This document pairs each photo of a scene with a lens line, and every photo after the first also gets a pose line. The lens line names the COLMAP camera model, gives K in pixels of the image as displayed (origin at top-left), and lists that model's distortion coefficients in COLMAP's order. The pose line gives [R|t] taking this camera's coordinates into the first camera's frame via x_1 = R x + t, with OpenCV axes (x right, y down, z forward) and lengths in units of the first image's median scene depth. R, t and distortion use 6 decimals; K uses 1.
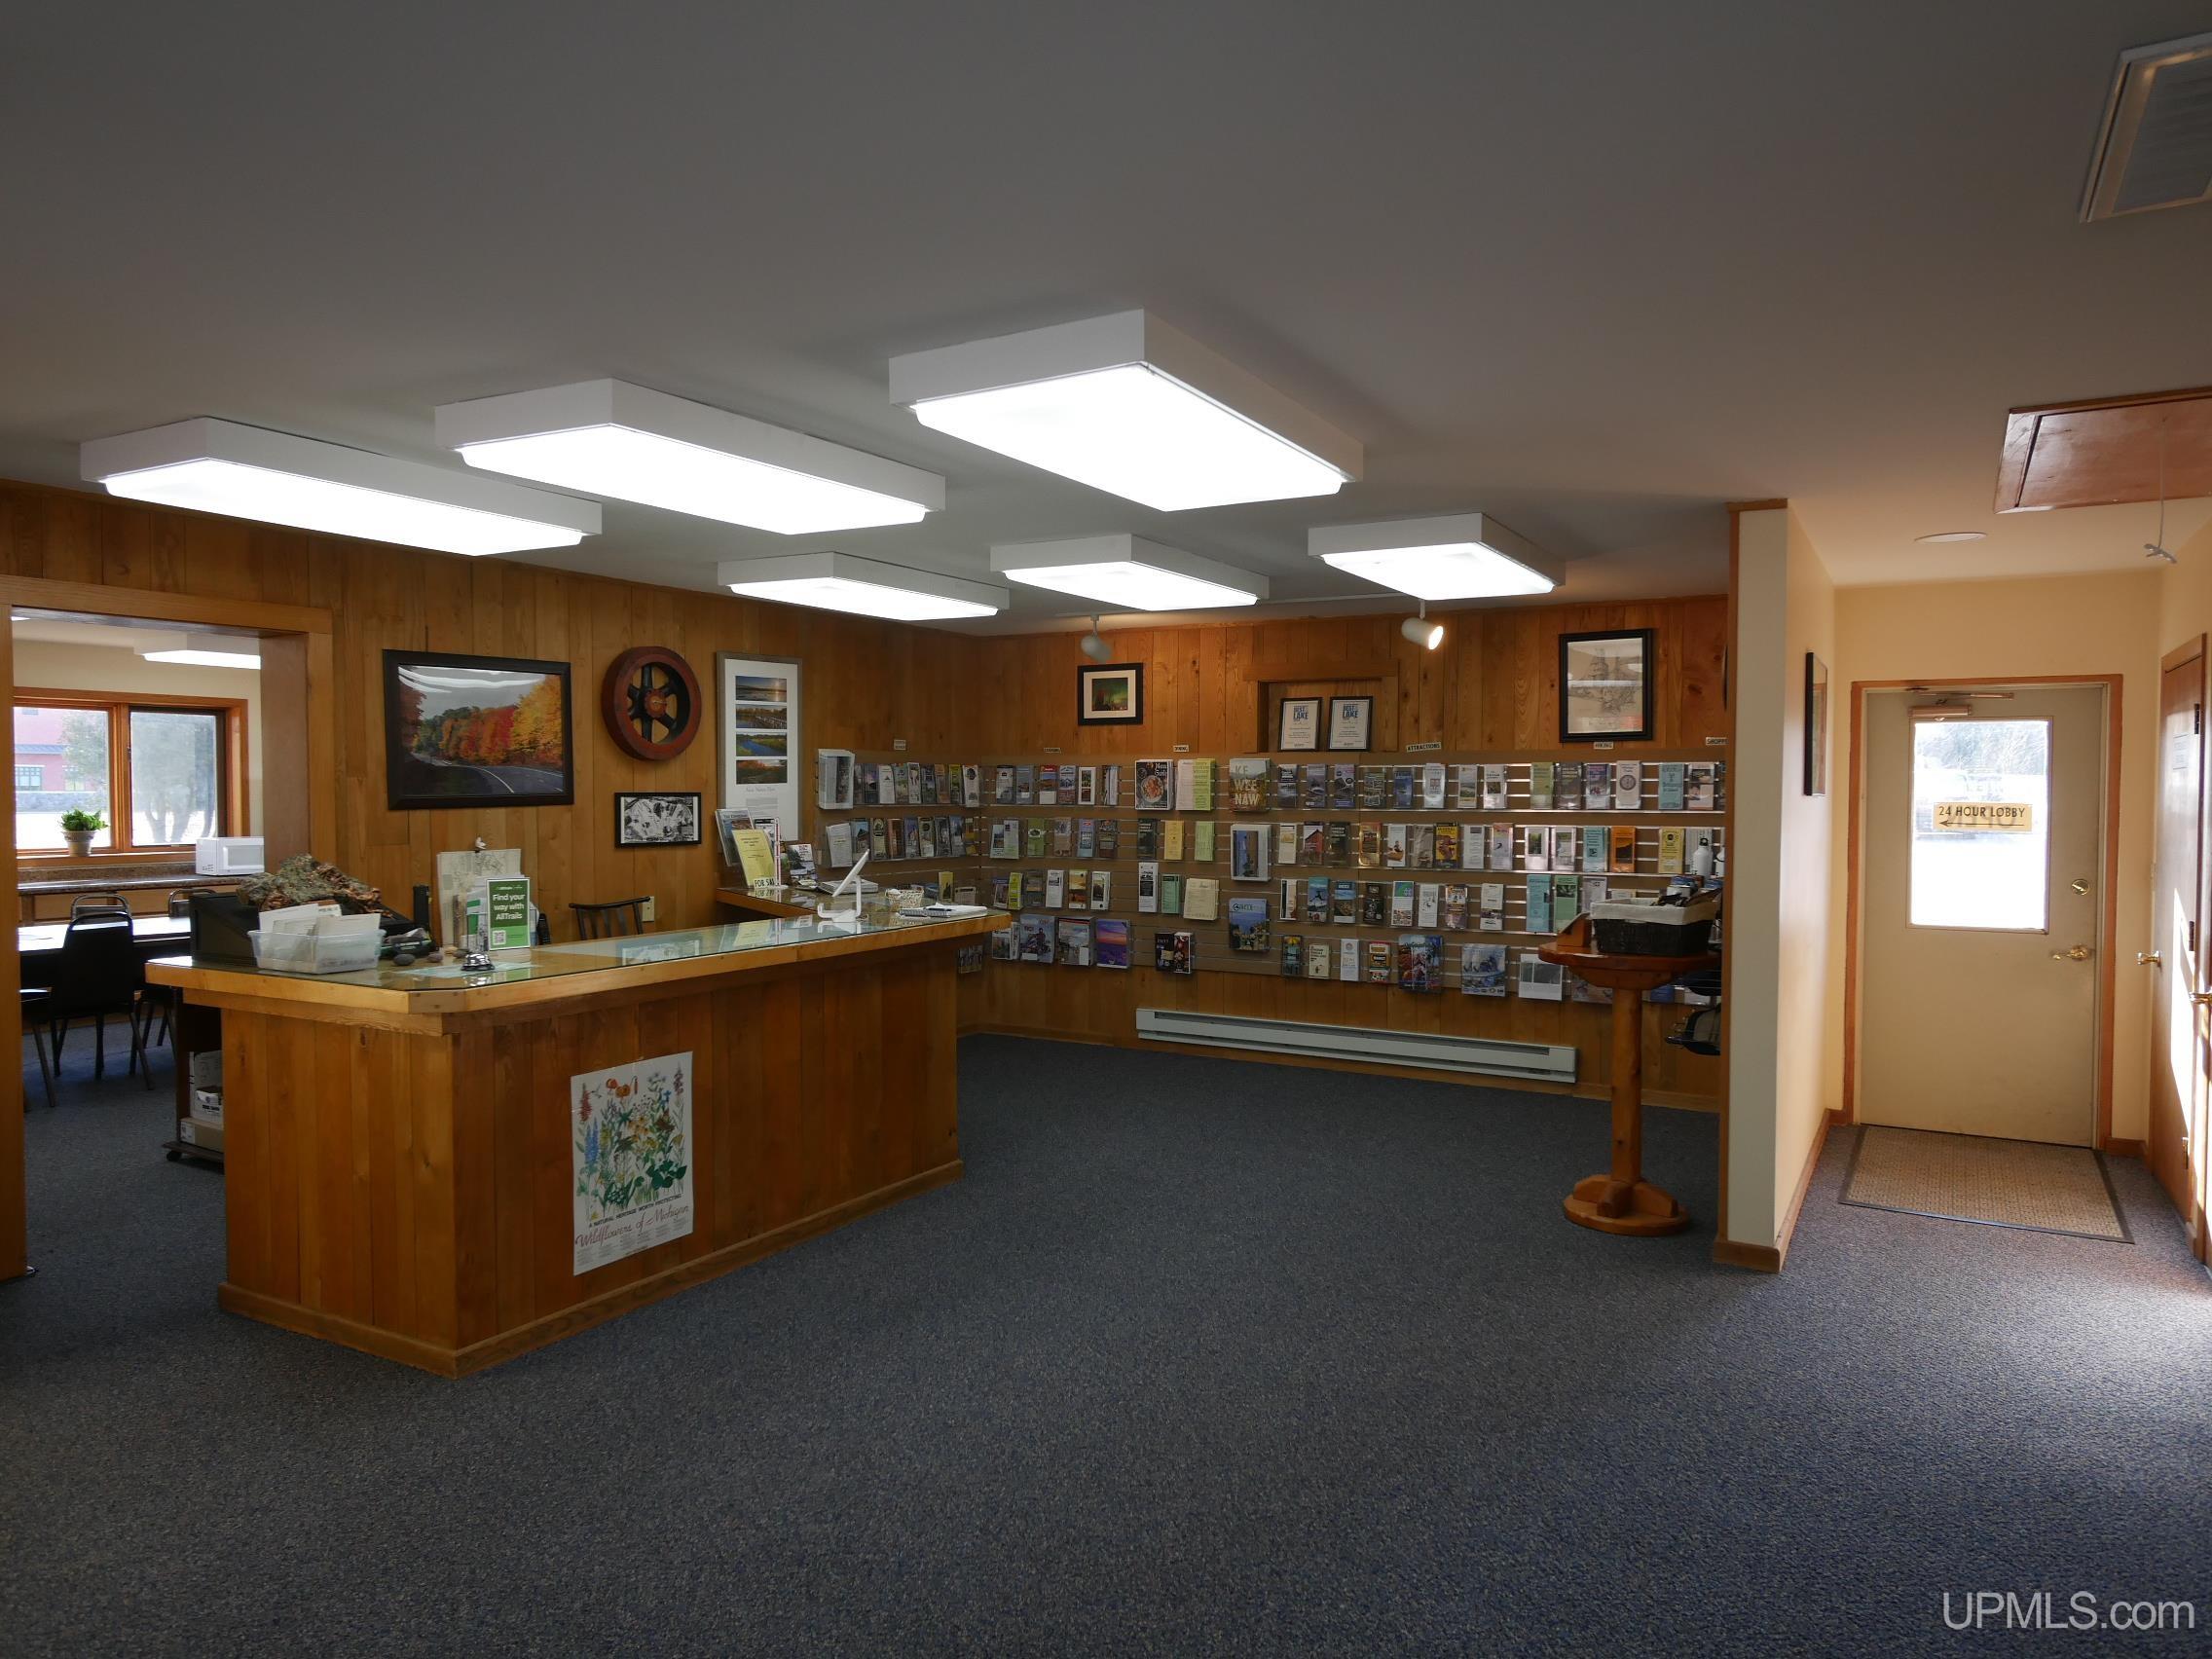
lens RADIAL K [[1455.3, 0, 1106.0], [0, 1455.3, 829.5], [0, 0, 1]] dist [-0.005825, -0.002189]
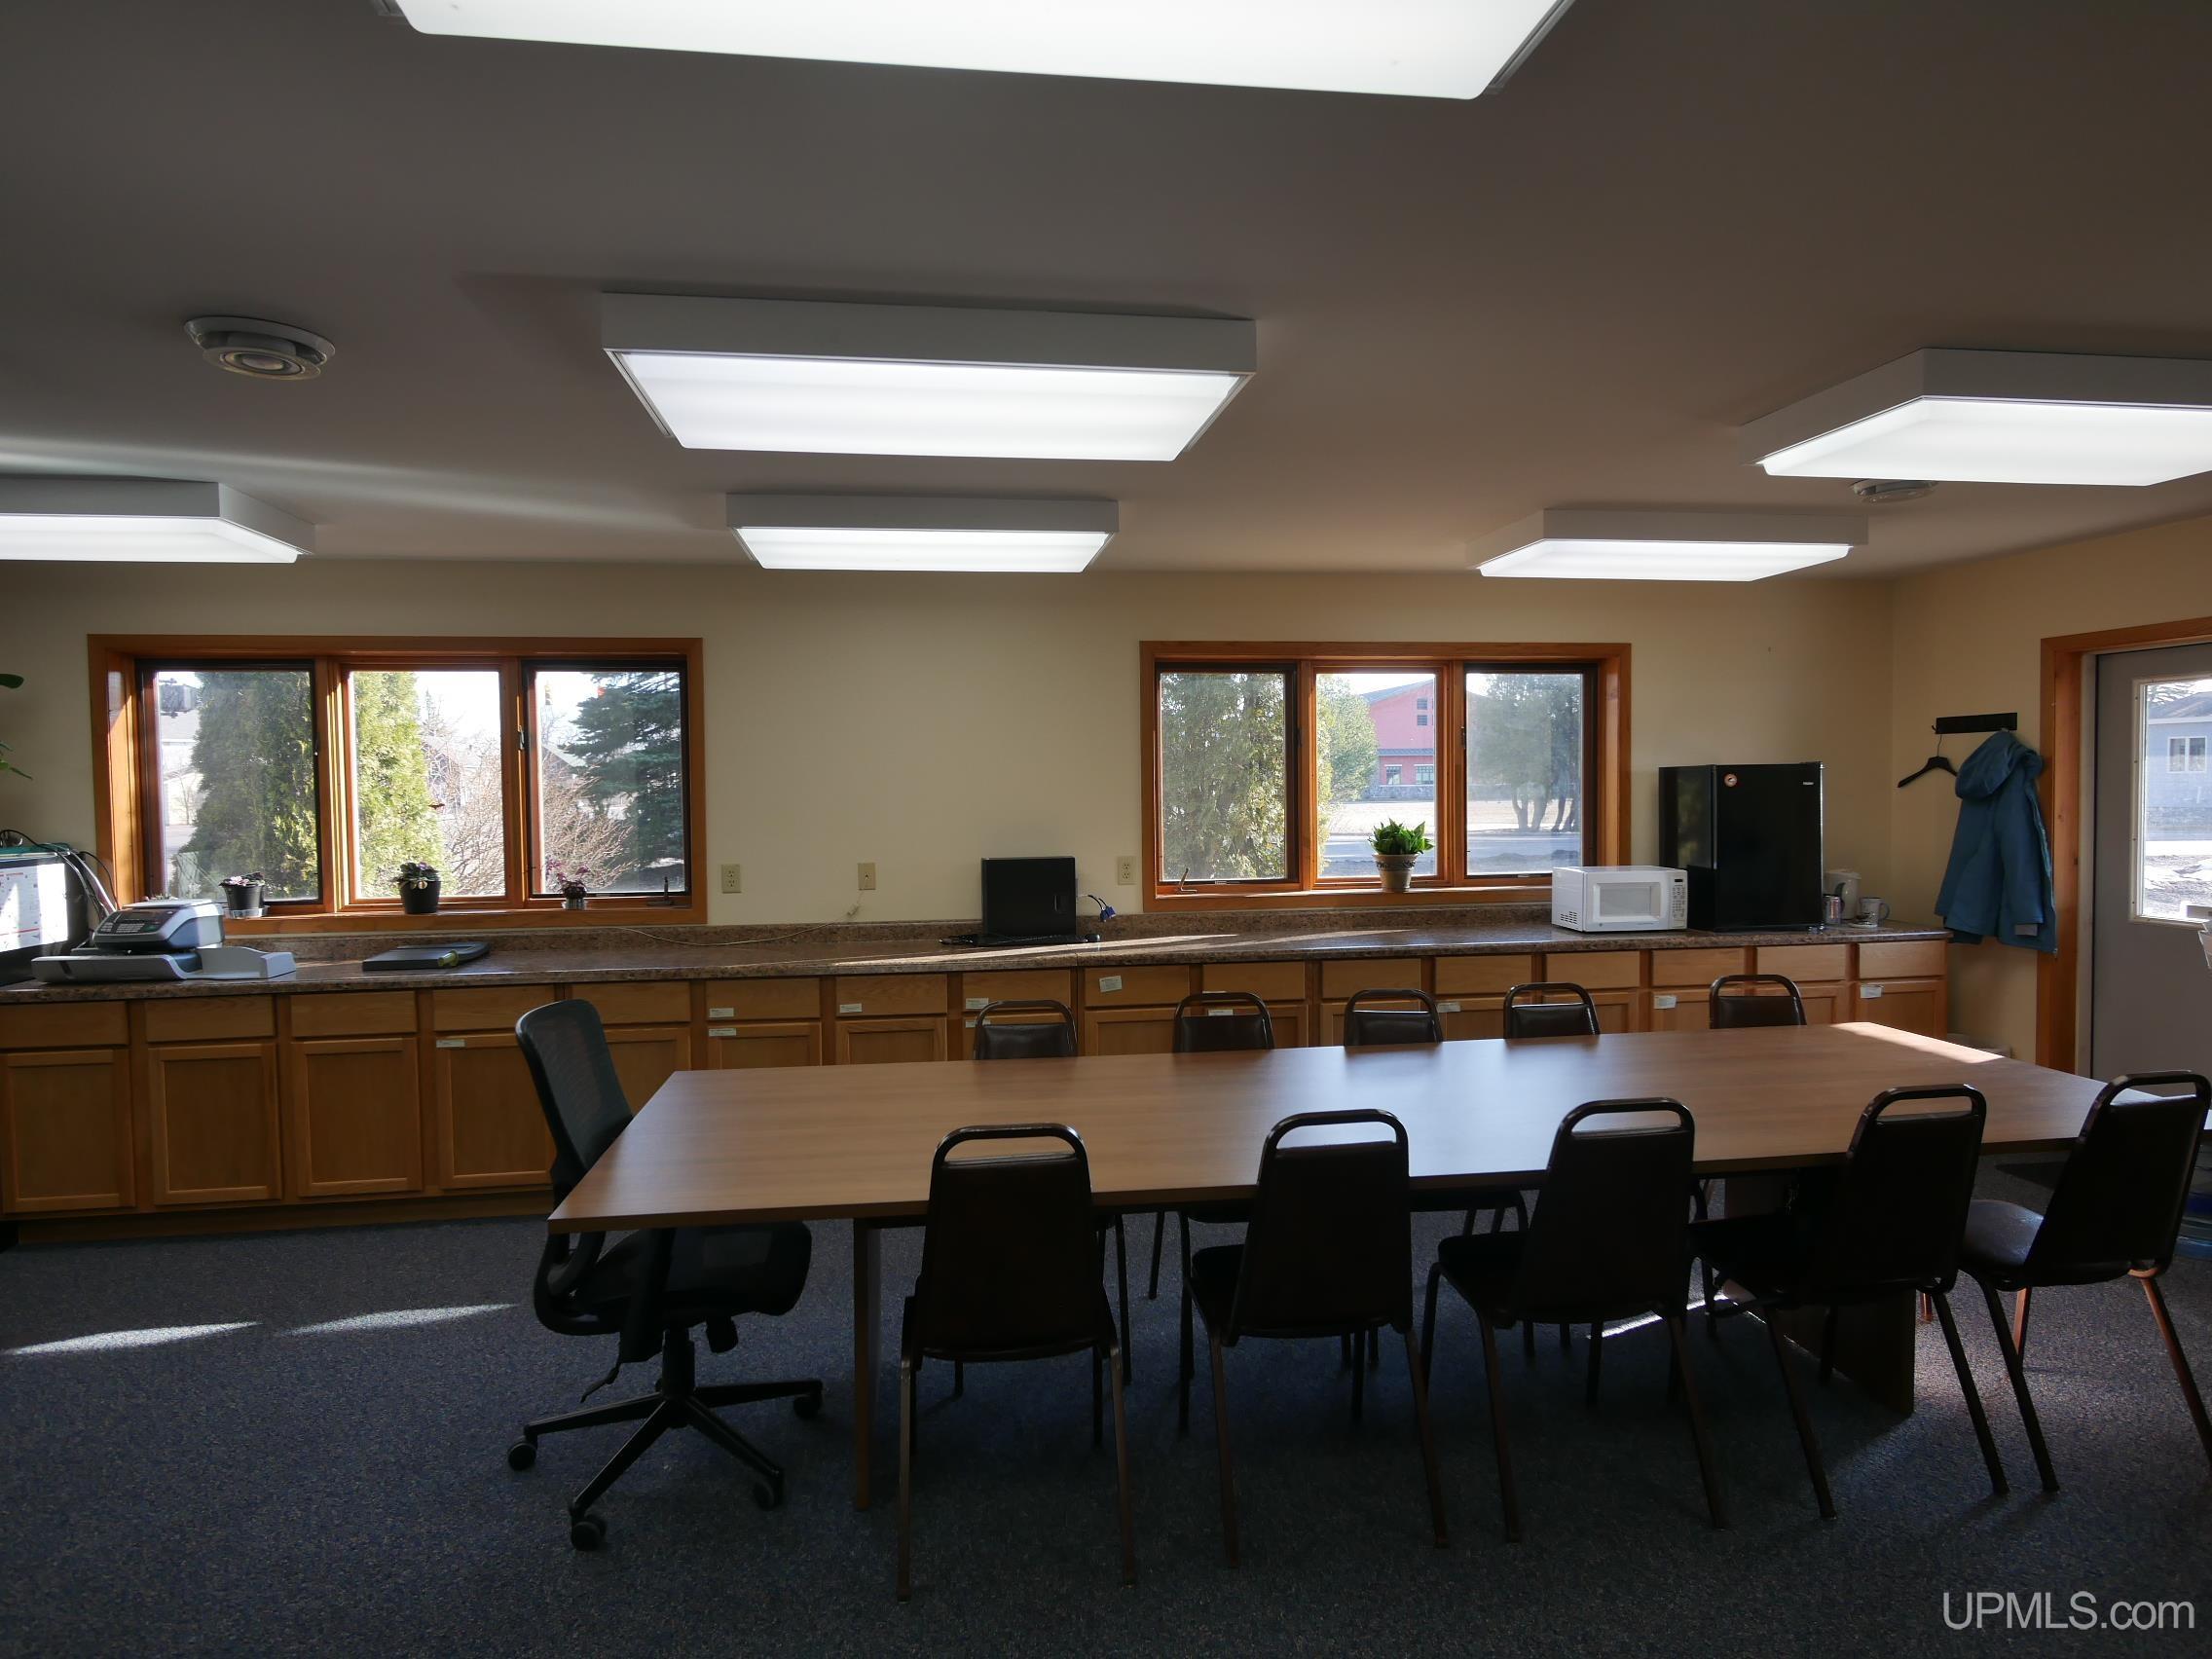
lens RADIAL K [[1269.8, 0, 1101.3], [0, 1269.8, 830.3], [0, 0, 1]] dist [-0.001535, 0.000167]
pose [[0.621378, 0.017322, -0.783320, -0.519314], [-0.007197, 0.999840, 0.016401, -0.028879], [0.783478, -0.004554, 0.621403, 0.824868]]
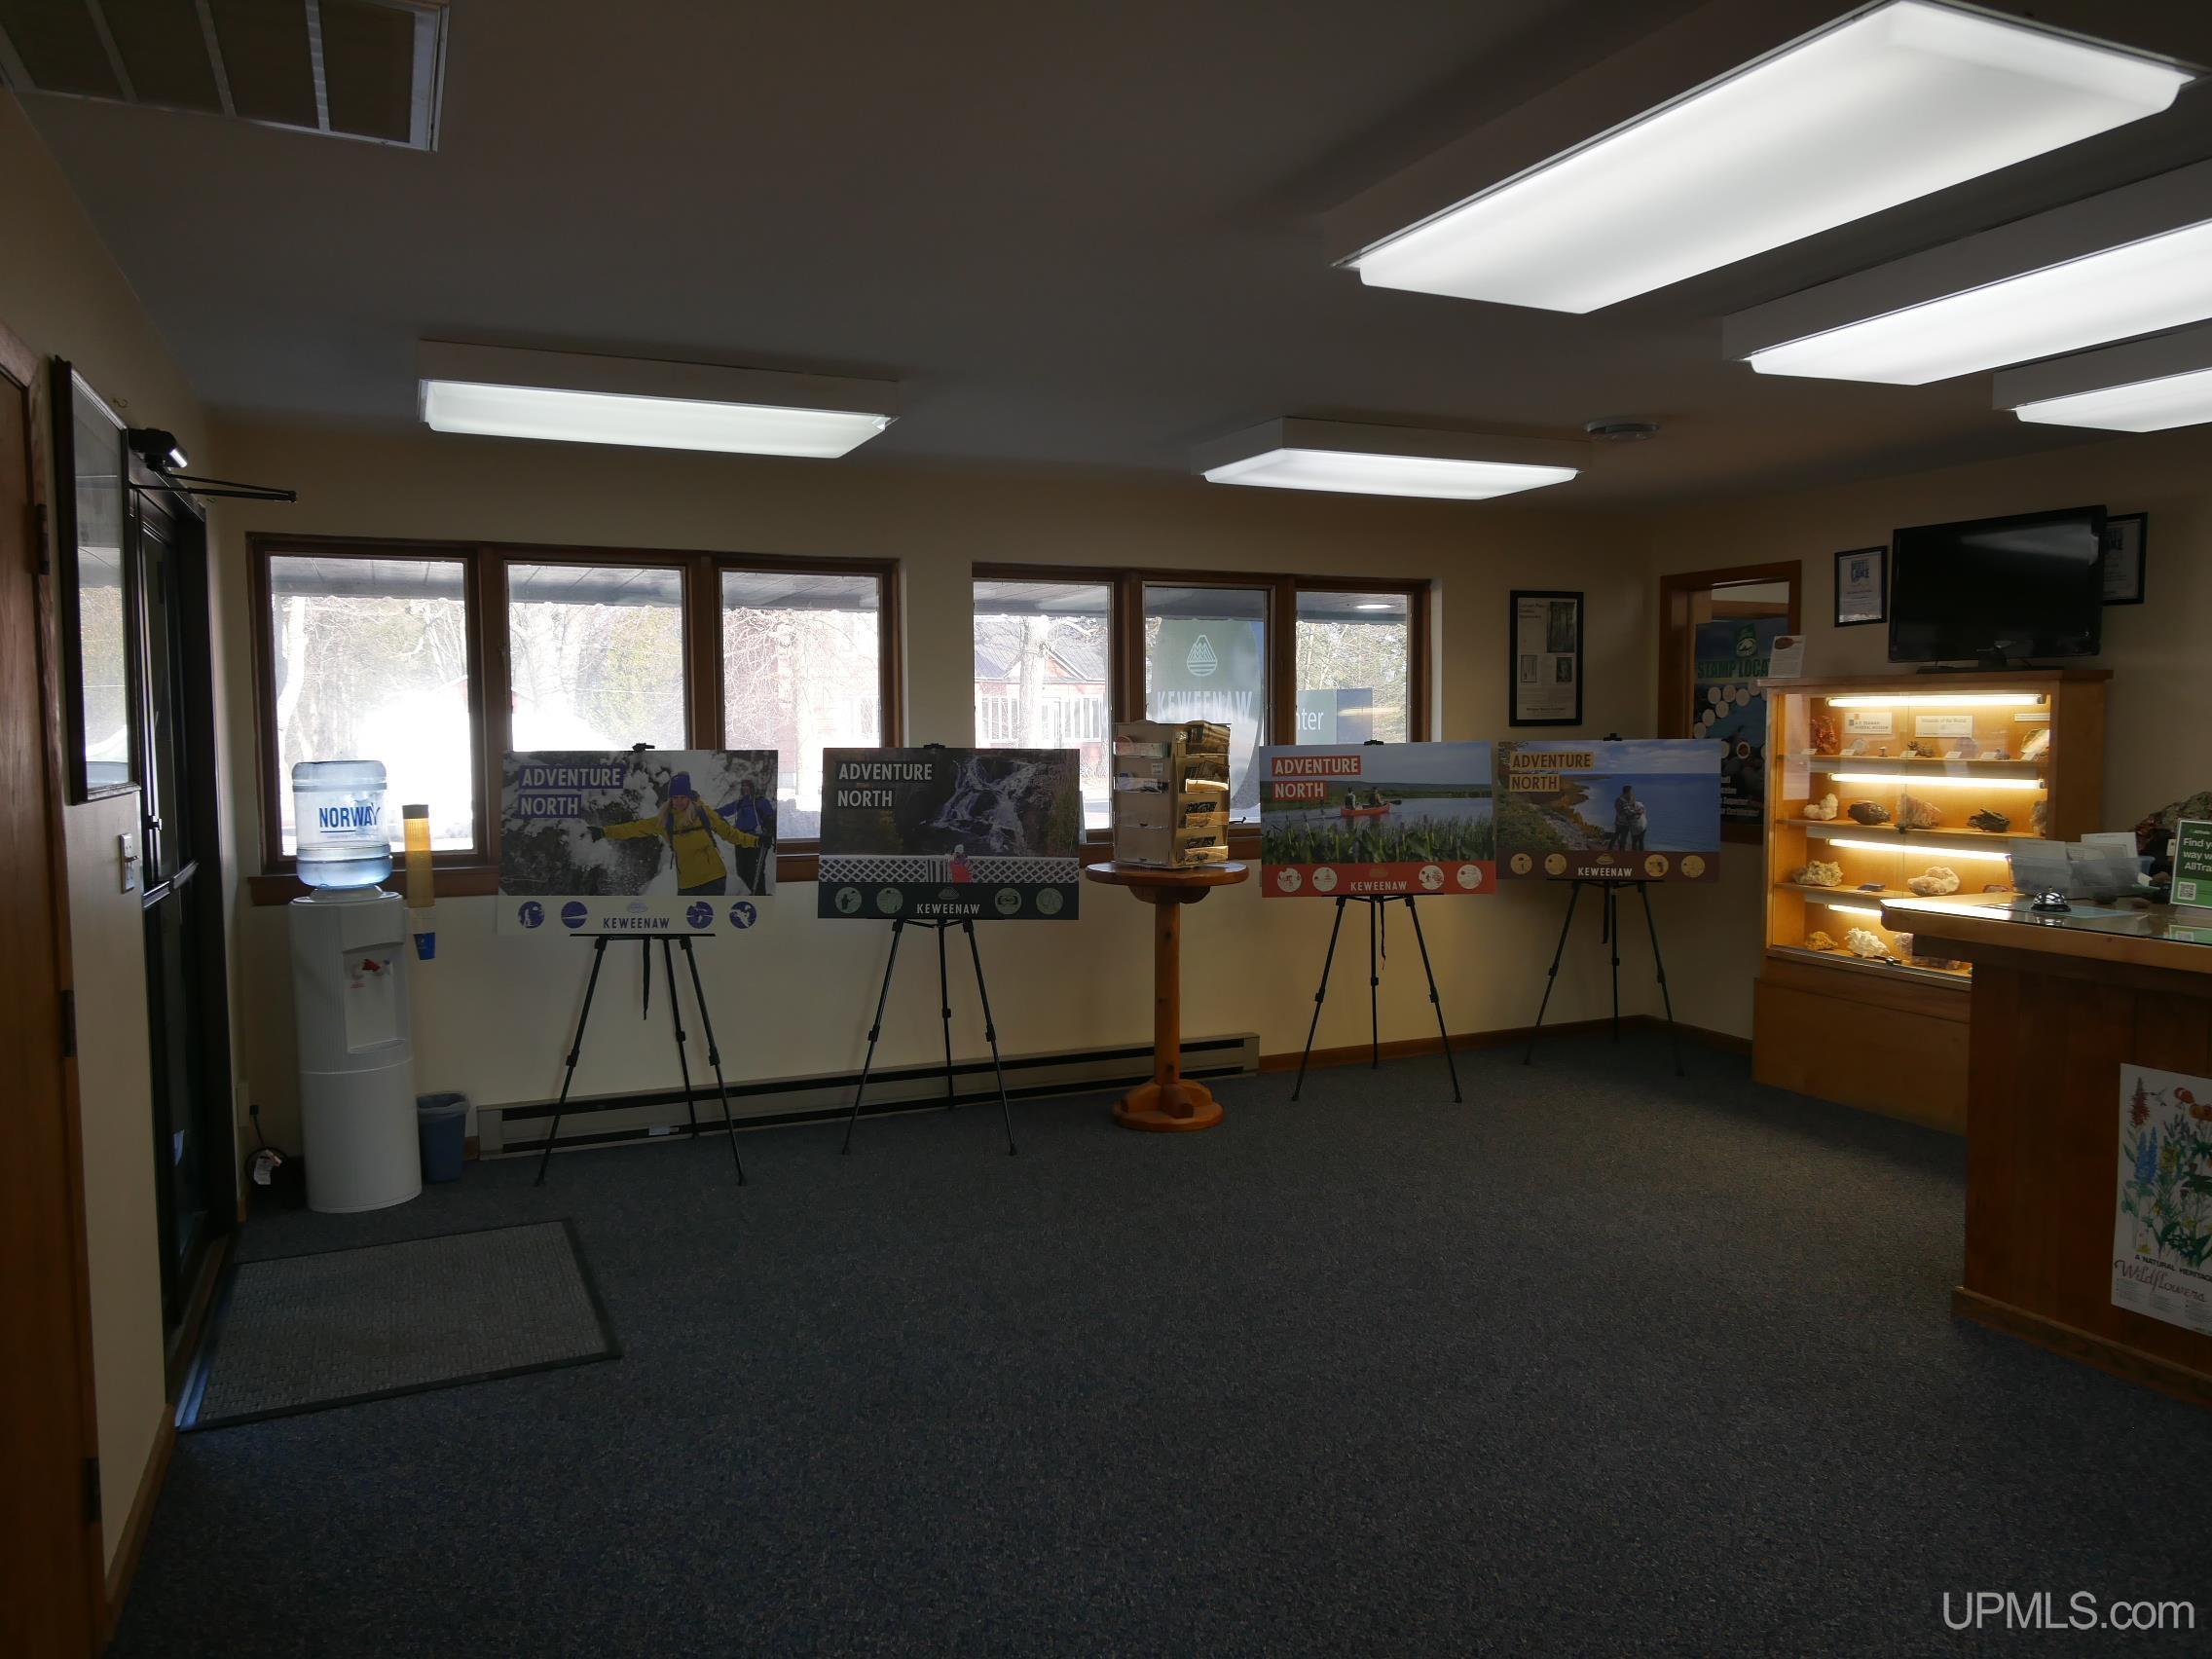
lens RADIAL K [[1565.5, 0, 1100.0], [0, 1565.5, 836.0], [0, 0, 1]] dist [0.001126, -0.001919]
pose [[-0.589301, 0.058332, -0.805805, 0.439138], [-0.019733, 0.996053, 0.086535, -0.014076], [0.807673, 0.066896, -0.585824, 0.683476]]
